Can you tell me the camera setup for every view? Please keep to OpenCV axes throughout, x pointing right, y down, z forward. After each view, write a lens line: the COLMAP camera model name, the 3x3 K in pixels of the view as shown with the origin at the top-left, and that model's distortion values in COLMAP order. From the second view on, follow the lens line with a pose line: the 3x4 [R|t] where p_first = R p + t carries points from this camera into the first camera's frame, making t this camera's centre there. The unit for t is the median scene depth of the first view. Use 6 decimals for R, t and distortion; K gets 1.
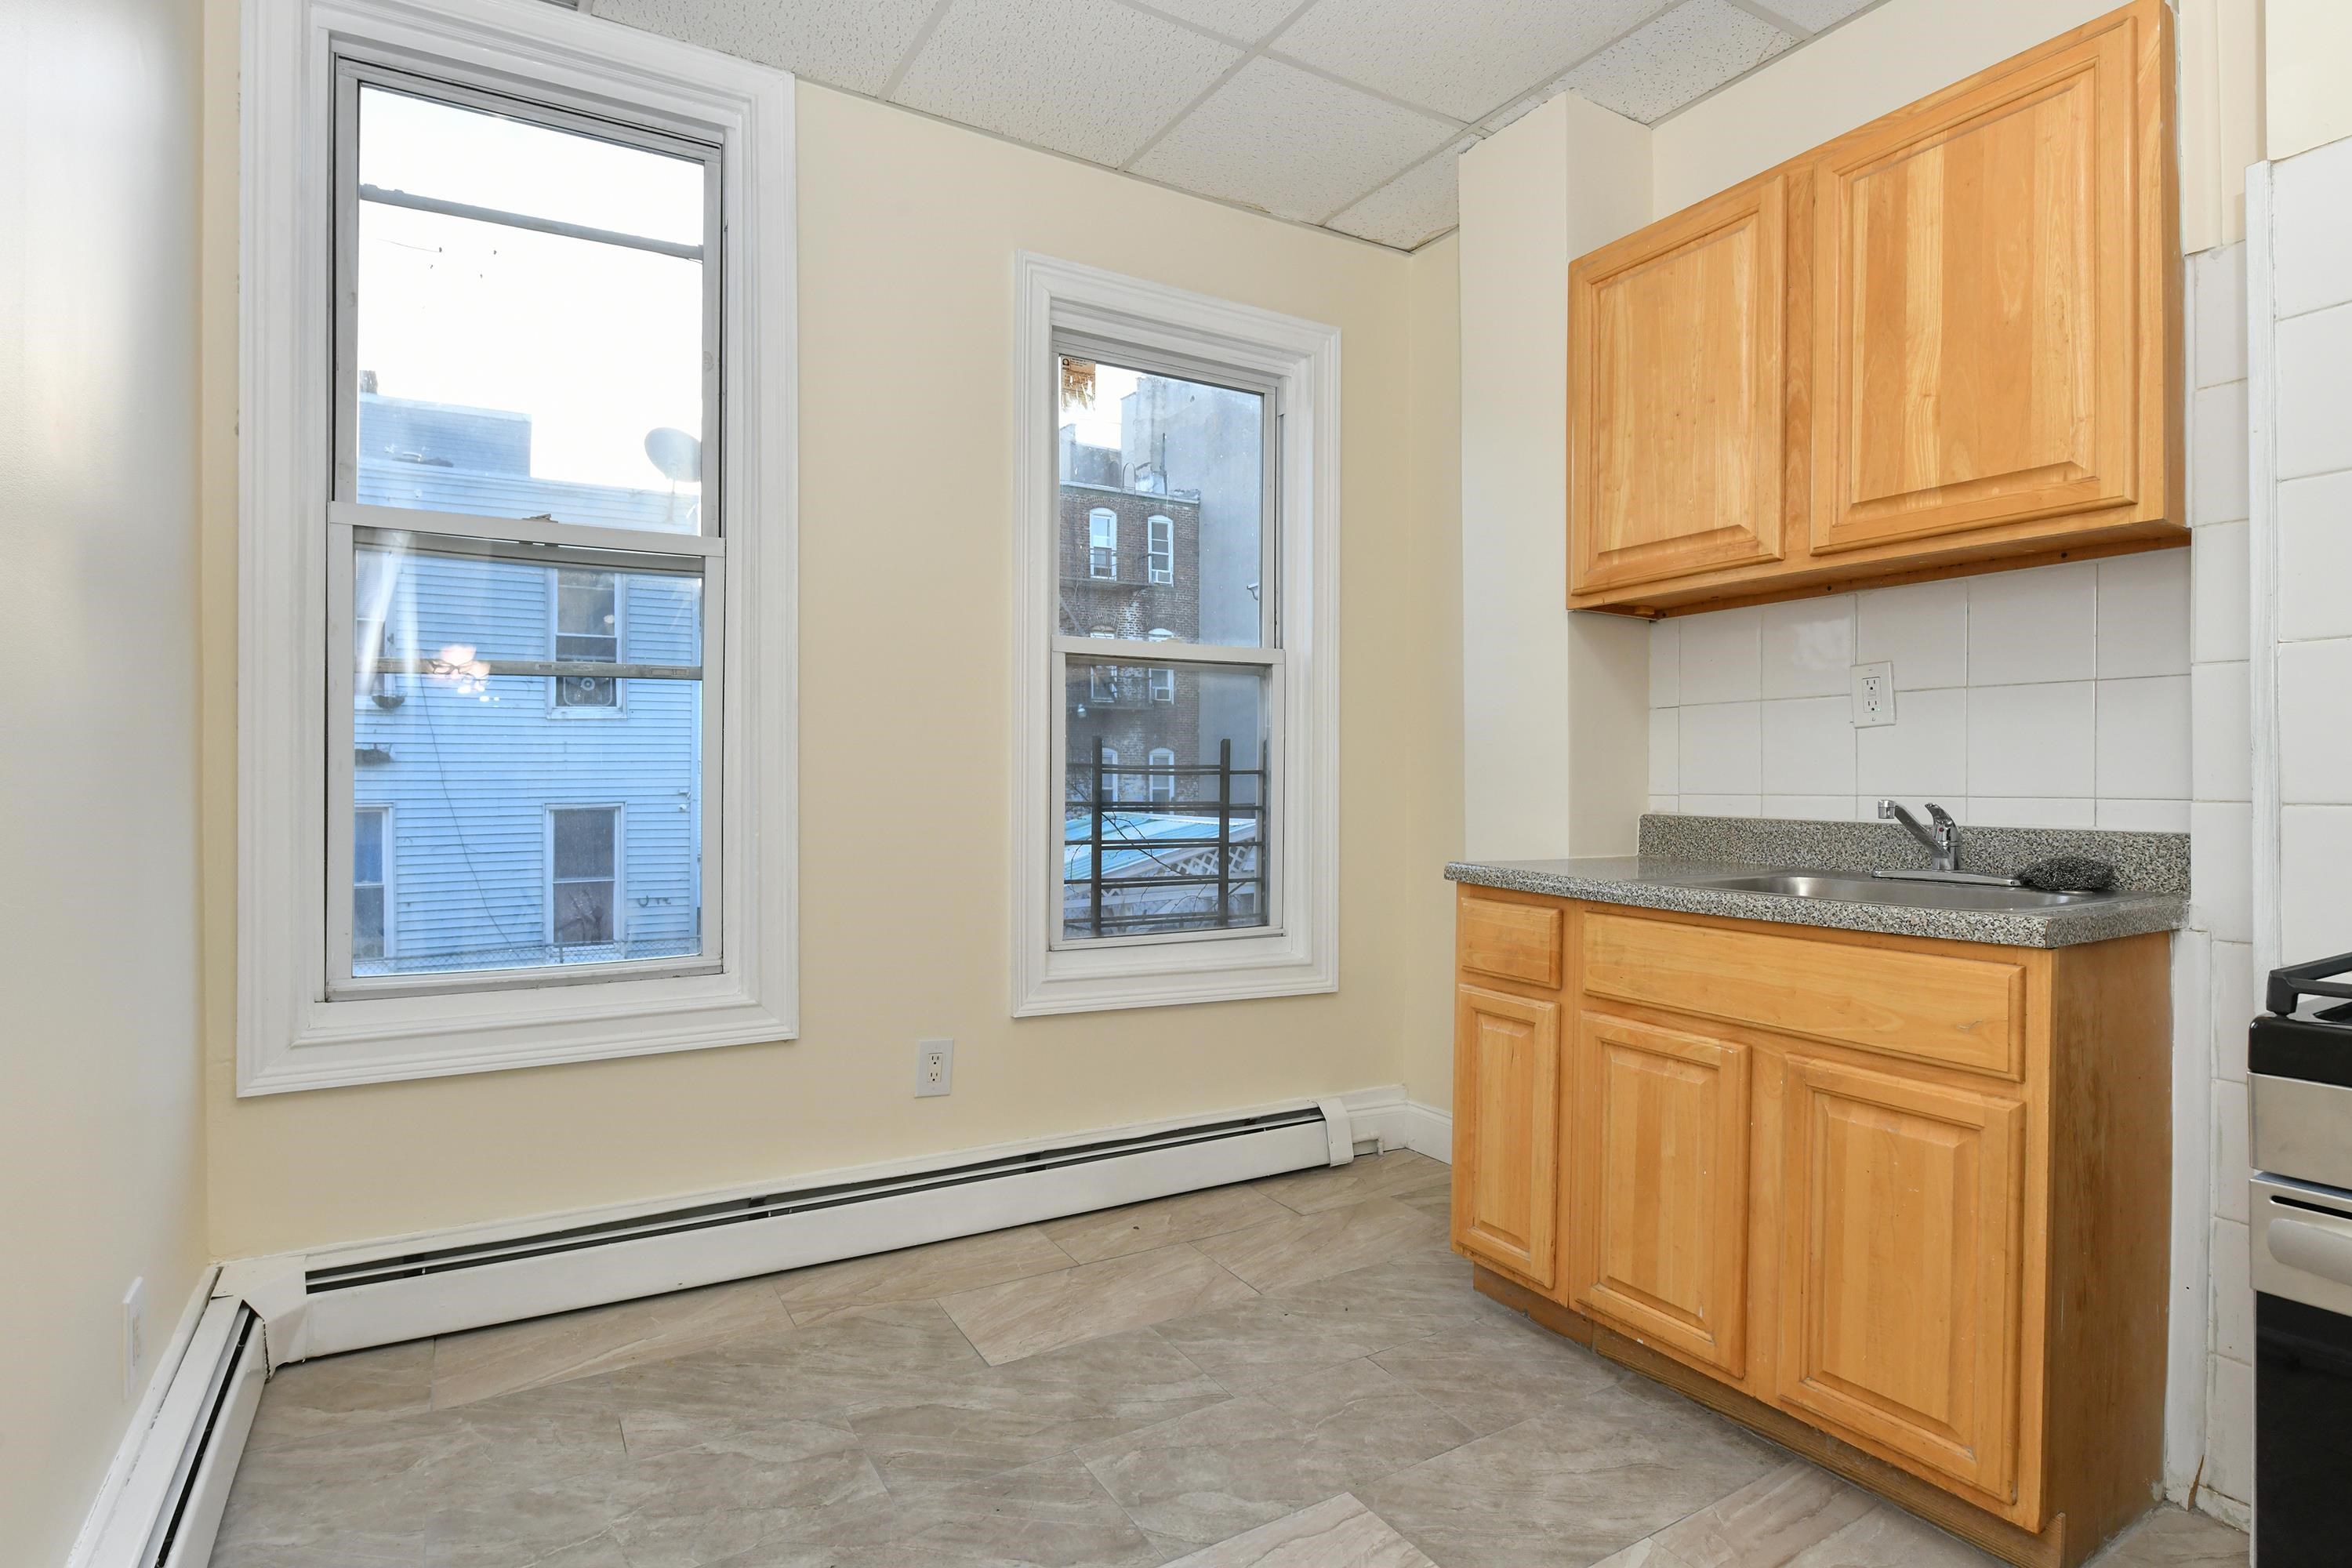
lens RADIAL K [[1194.2, 0, 1165.0], [0, 1194.2, 773.0], [0, 0, 1]] dist [-0.005518, -0.001533]
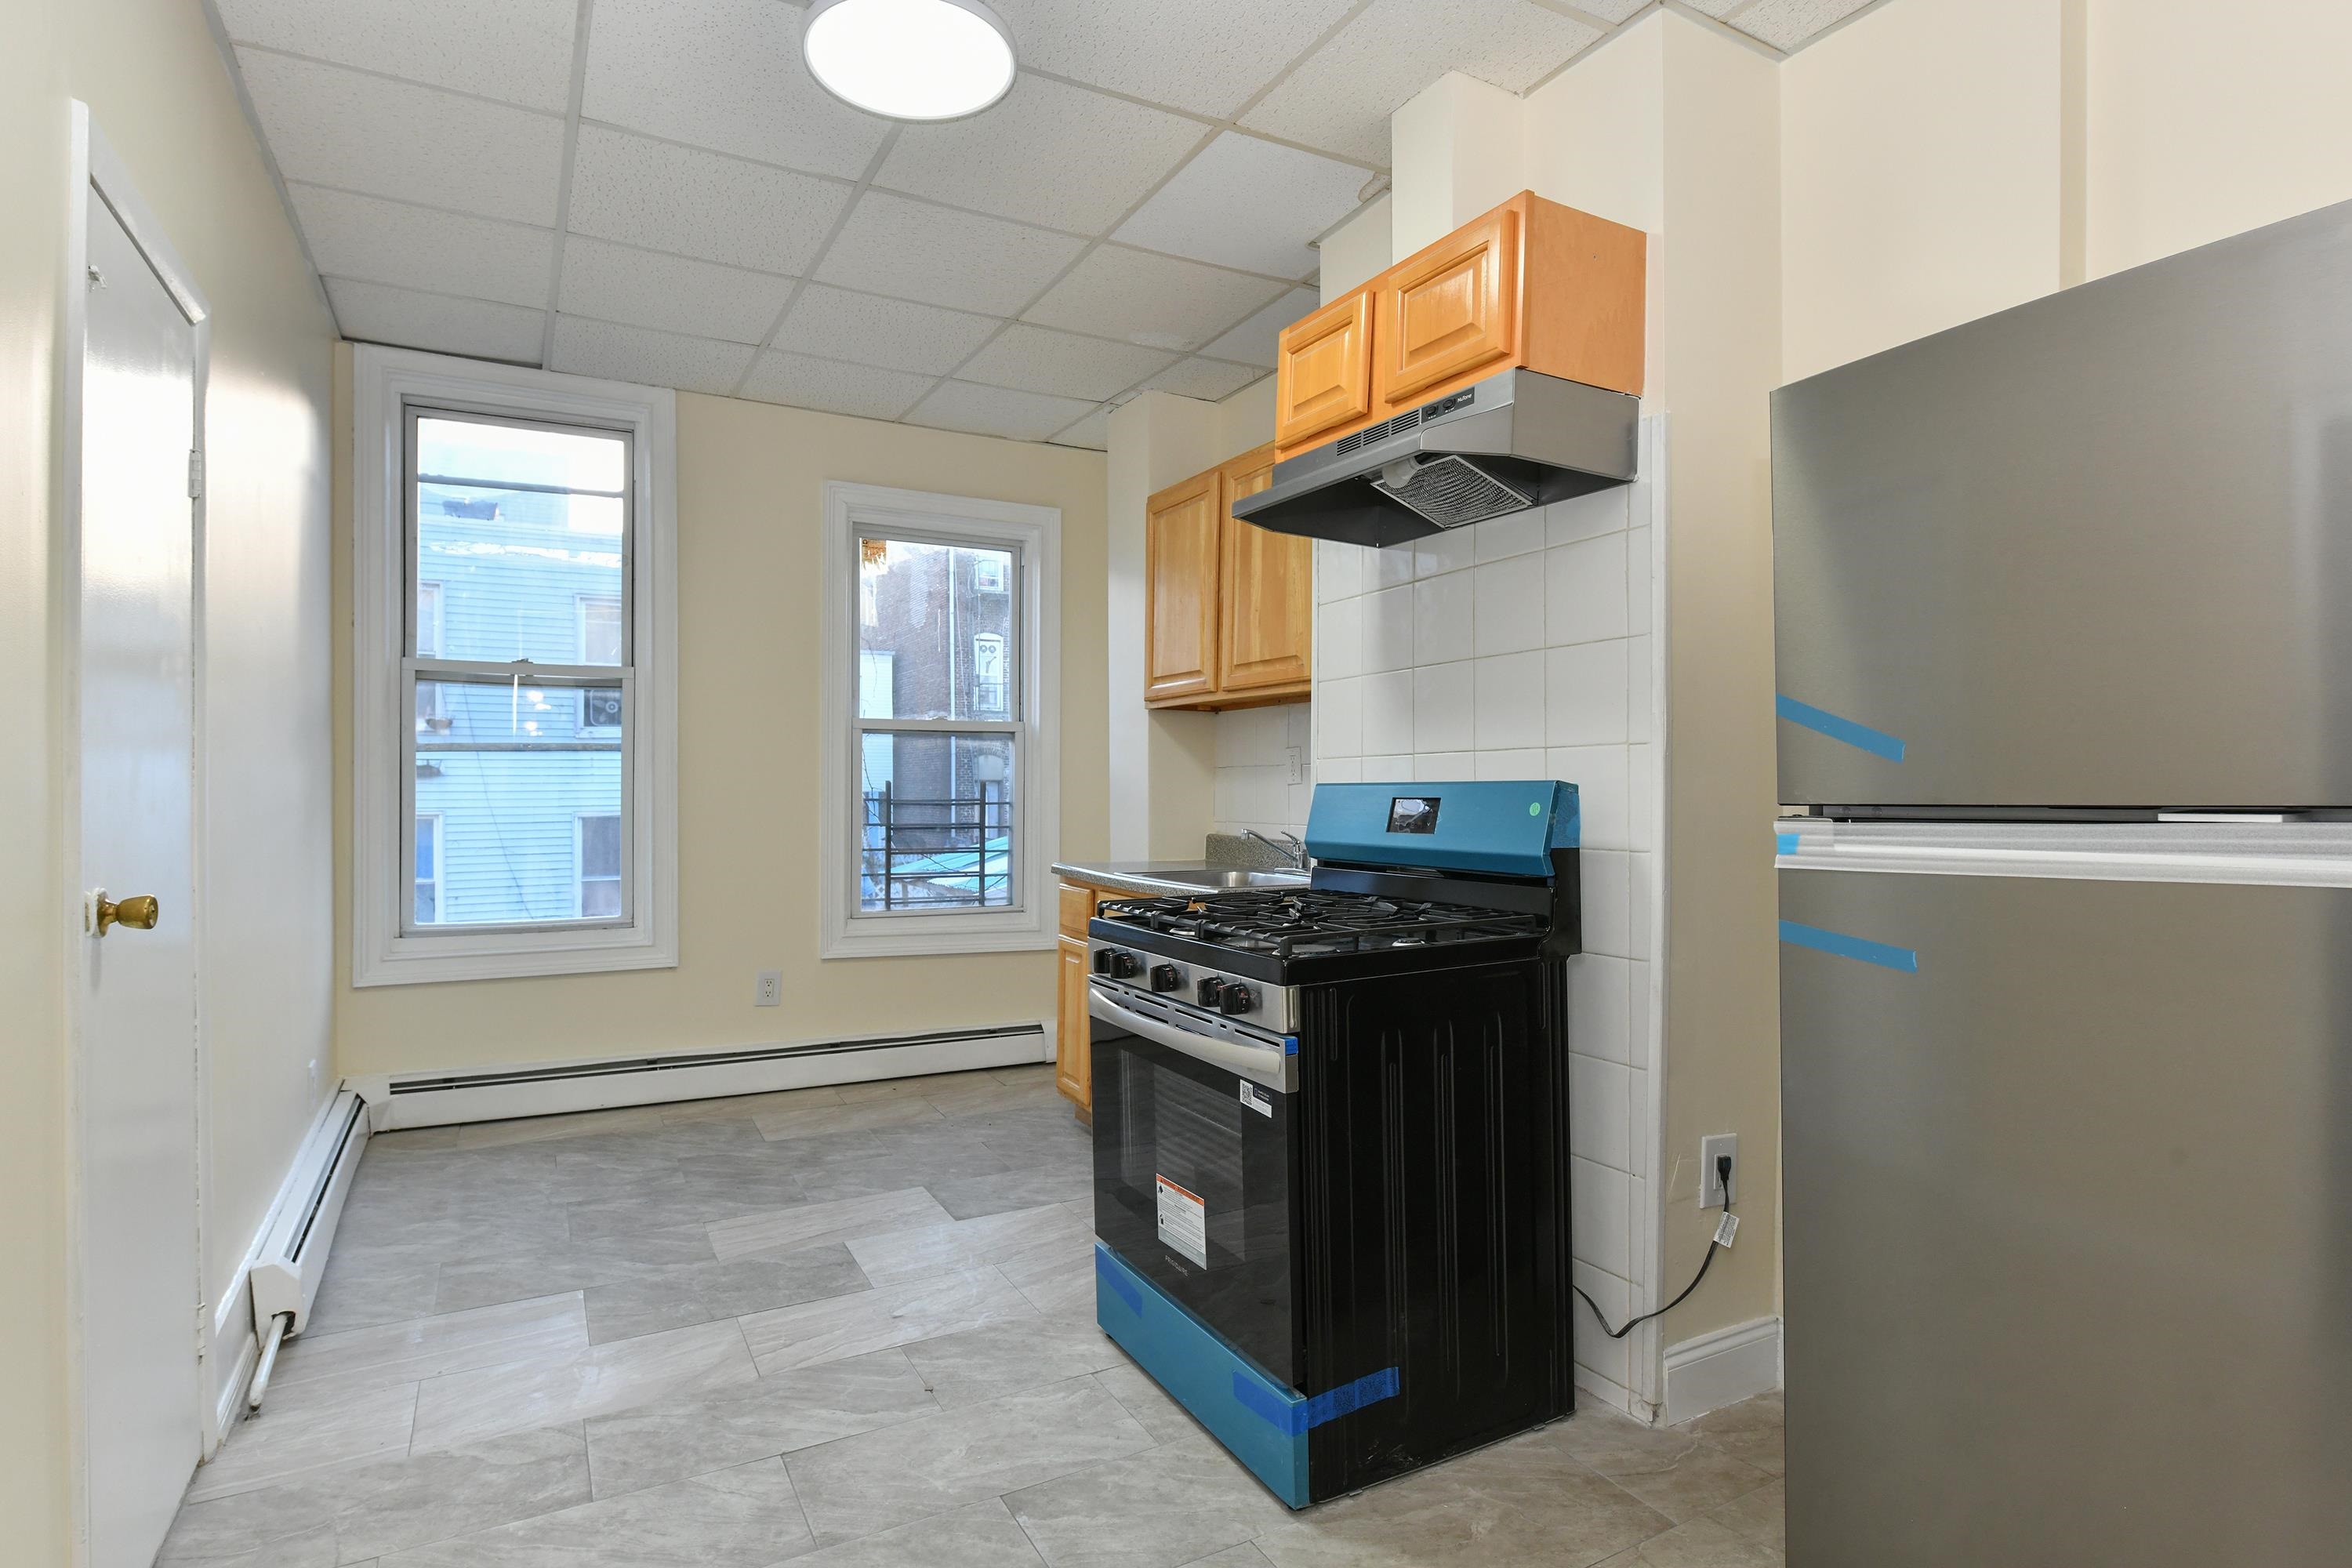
lens RADIAL K [[1179.6, 0, 1176.0], [0, 1179.6, 784.0], [0, 0, 1]] dist [-0.003068, -0.001414]
pose [[0.999801, 0.003371, -0.019657, 0.474648], [-0.003273, 0.999982, 0.005024, -0.049030], [0.019673, -0.004959, 0.999794, -0.715530]]
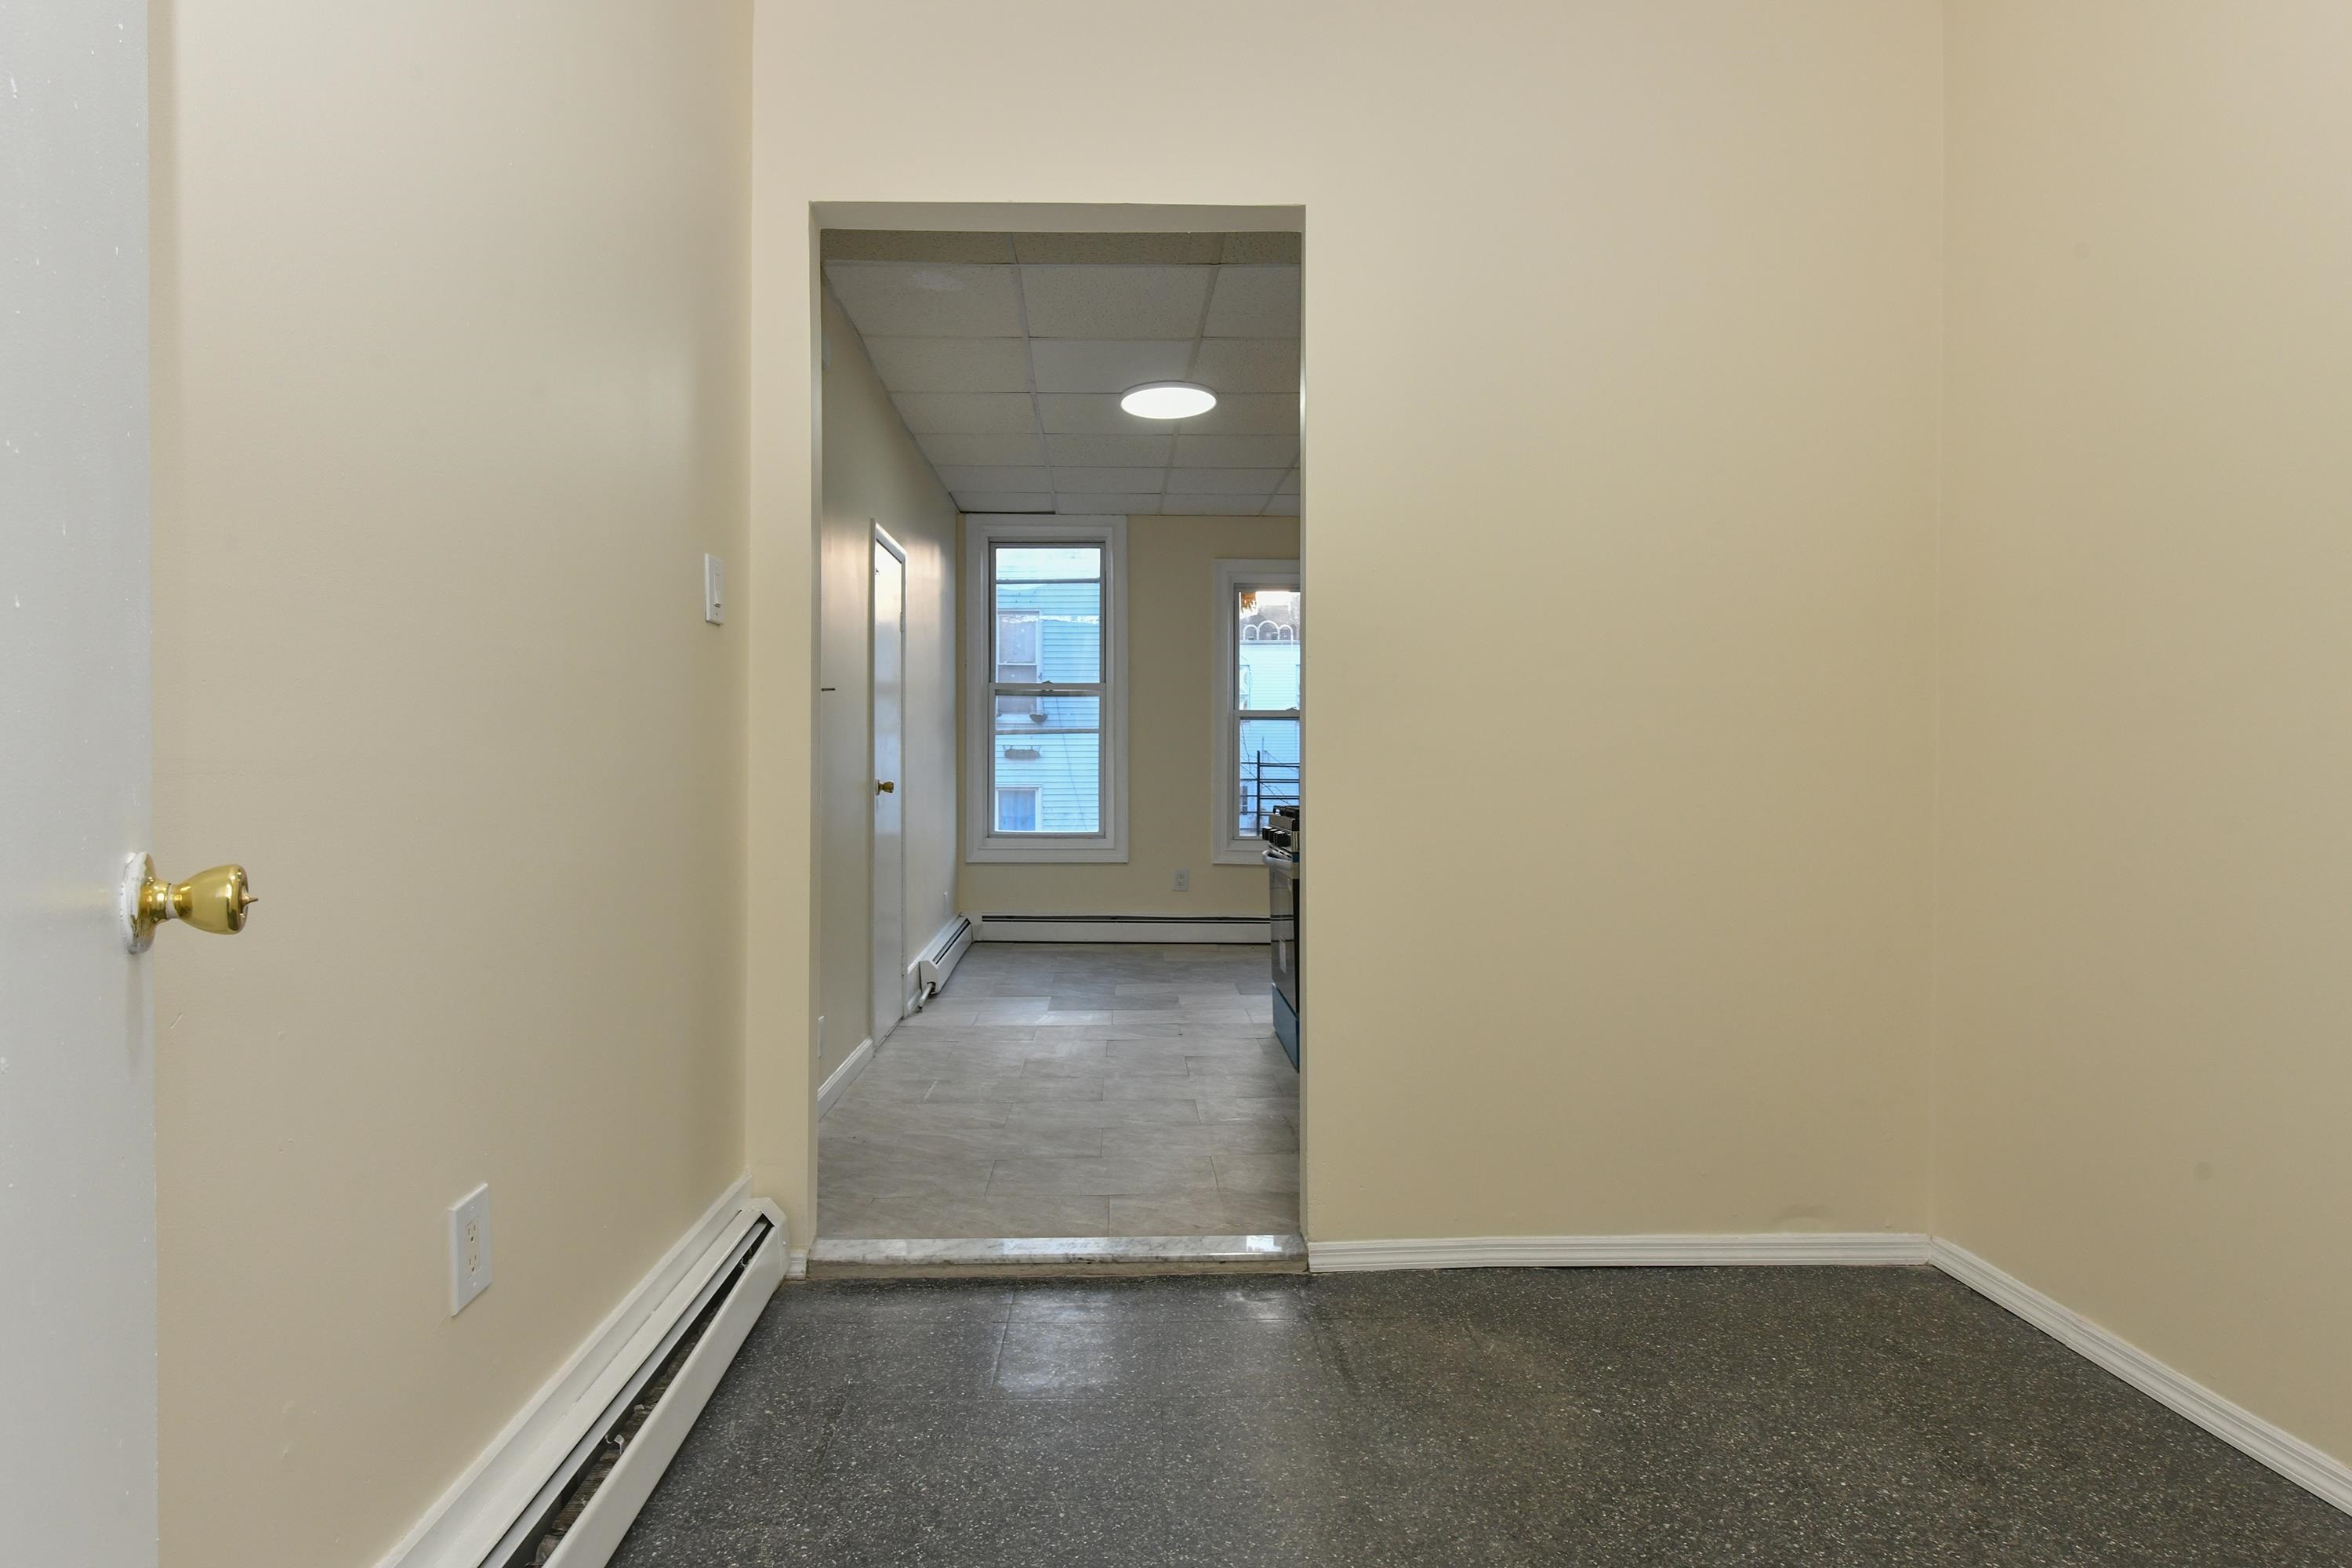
lens RADIAL K [[1239.1, 0, 1170.9], [0, 1239.1, 760.8], [0, 0, 1]] dist [-0.000368, -0.000327]
pose [[0.882719, -0.001509, -0.469898, 1.266410], [0.000364, 0.999997, -0.002527, -0.006216], [0.469901, 0.002060, 0.882717, -1.672363]]
